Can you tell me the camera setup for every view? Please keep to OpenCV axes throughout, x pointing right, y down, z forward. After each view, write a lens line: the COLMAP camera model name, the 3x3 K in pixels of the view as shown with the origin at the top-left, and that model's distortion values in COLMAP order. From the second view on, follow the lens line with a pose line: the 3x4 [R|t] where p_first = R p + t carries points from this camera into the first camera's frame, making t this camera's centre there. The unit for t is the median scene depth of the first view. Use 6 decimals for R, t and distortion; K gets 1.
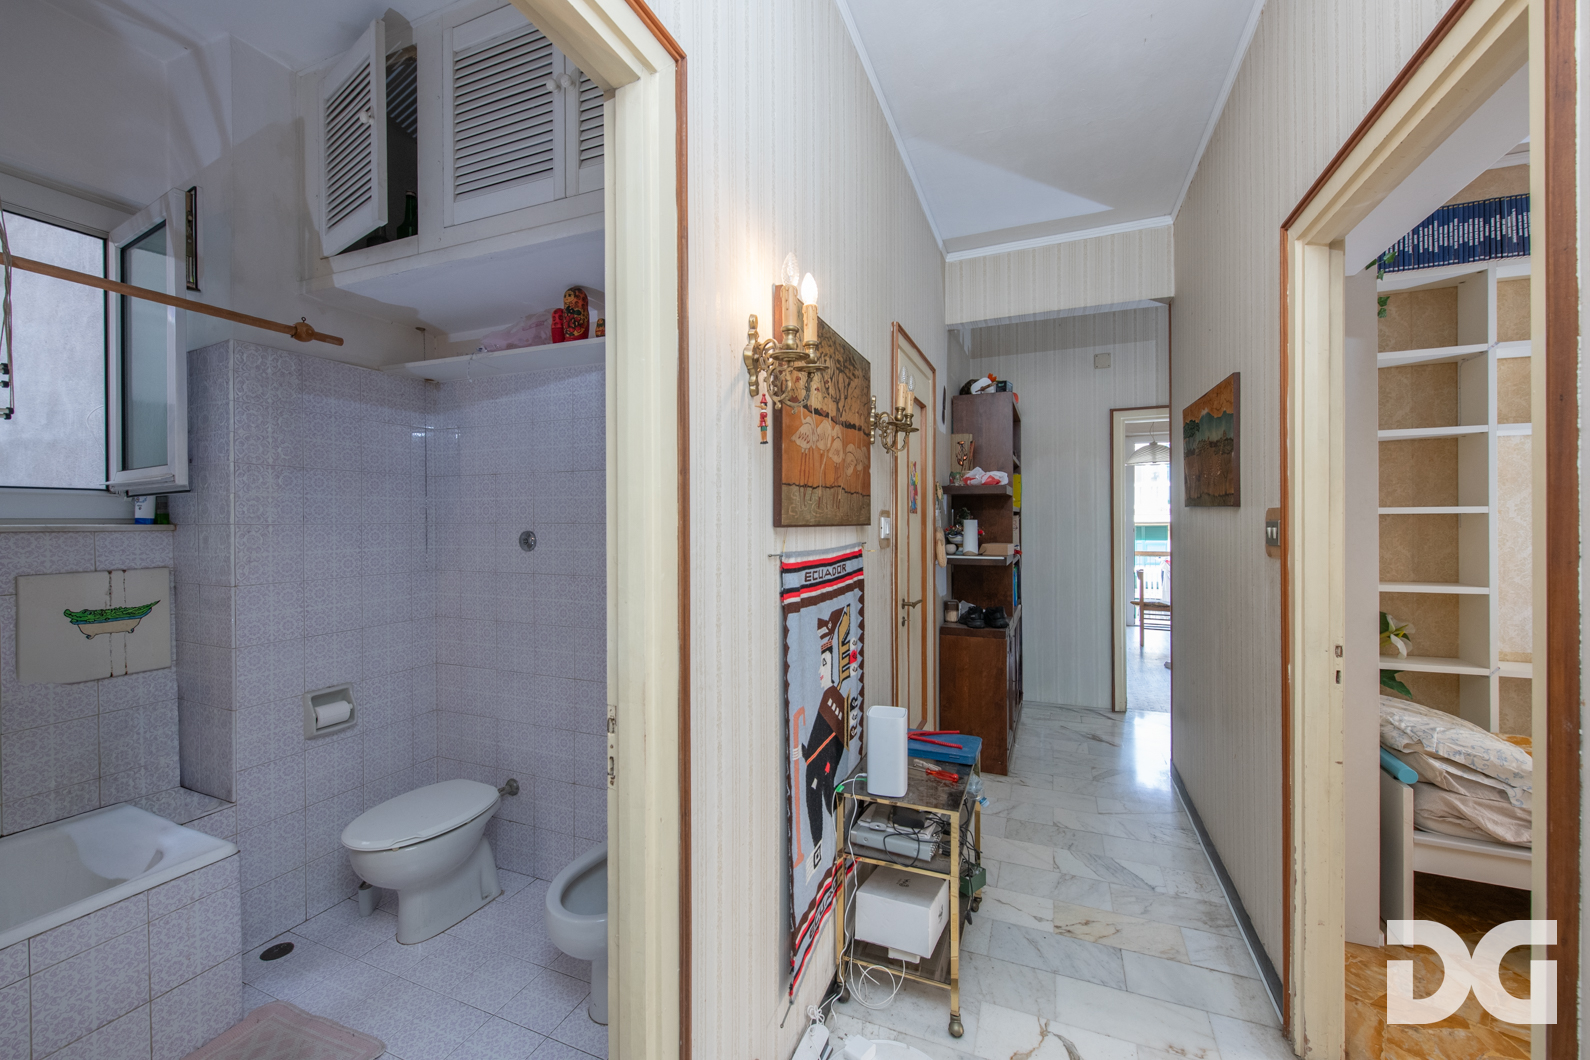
lens RADIAL K [[630.9, 0, 802.9], [0, 630.9, 524.4], [0, 0, 1]] dist [0.006136, -0.003305]
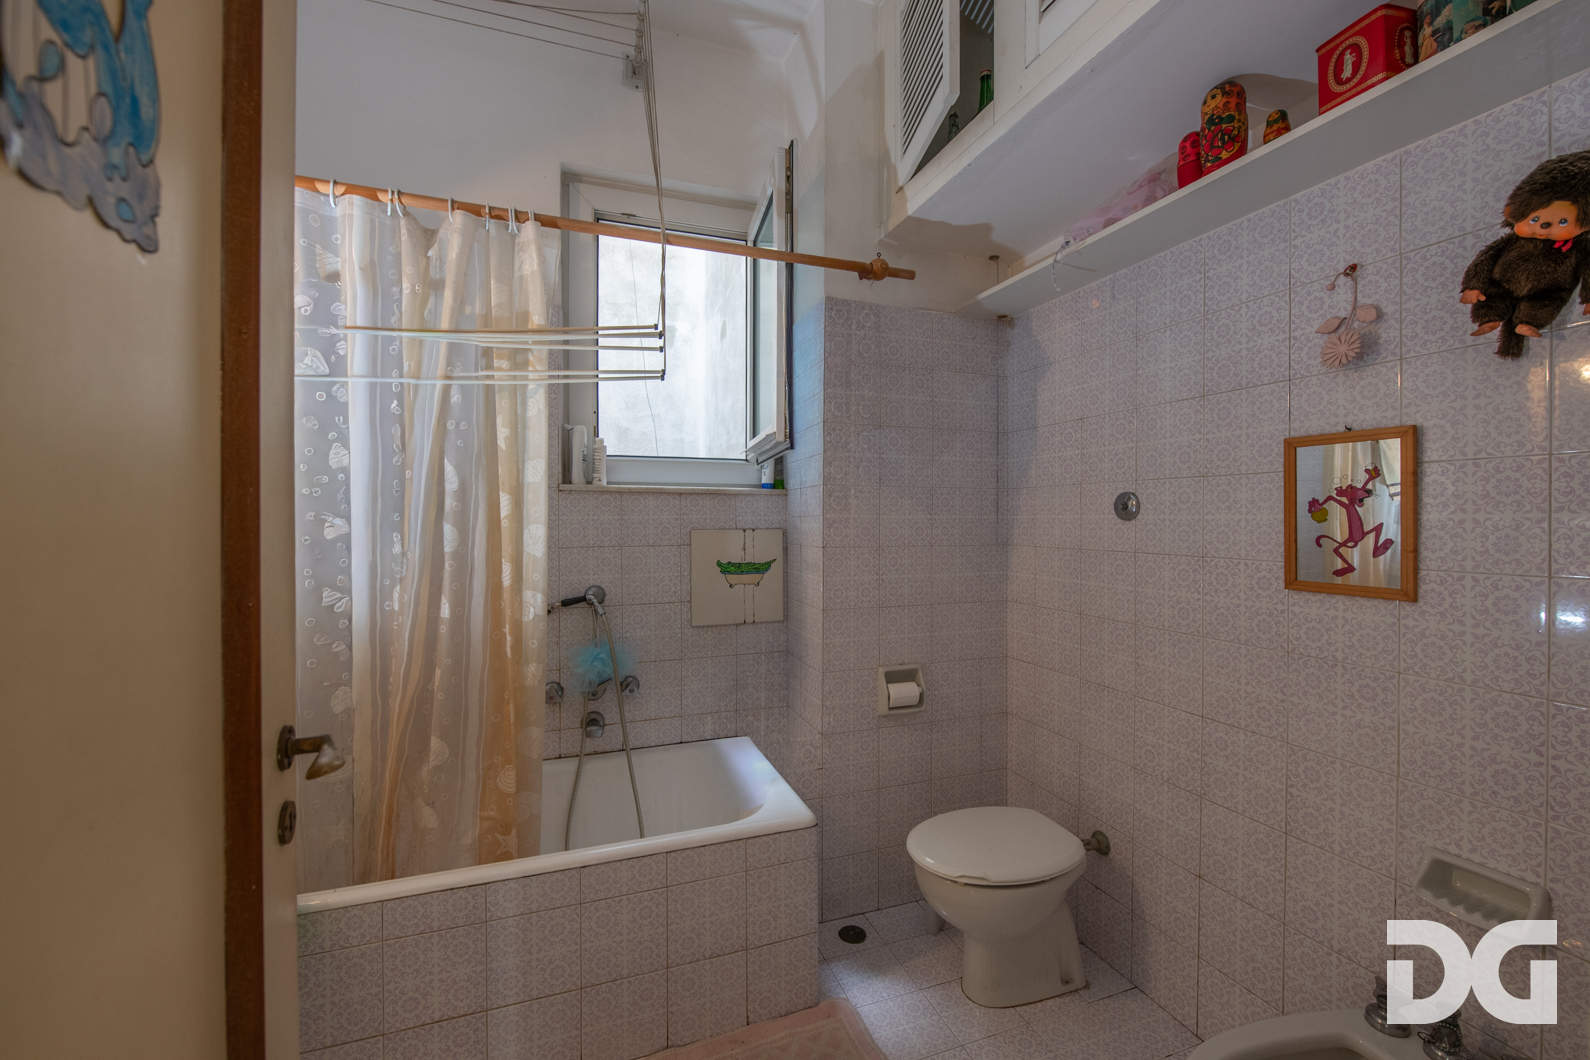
lens RADIAL K [[656.2, 0, 784.7], [0, 656.2, 521.2], [0, 0, 1]] dist [0.001177, -0.000143]
pose [[0.662596, 0.008211, -0.748932, -0.159233], [-0.008700, 0.999957, 0.003266, 0.050799], [0.748926, 0.004352, 0.662639, 0.257924]]
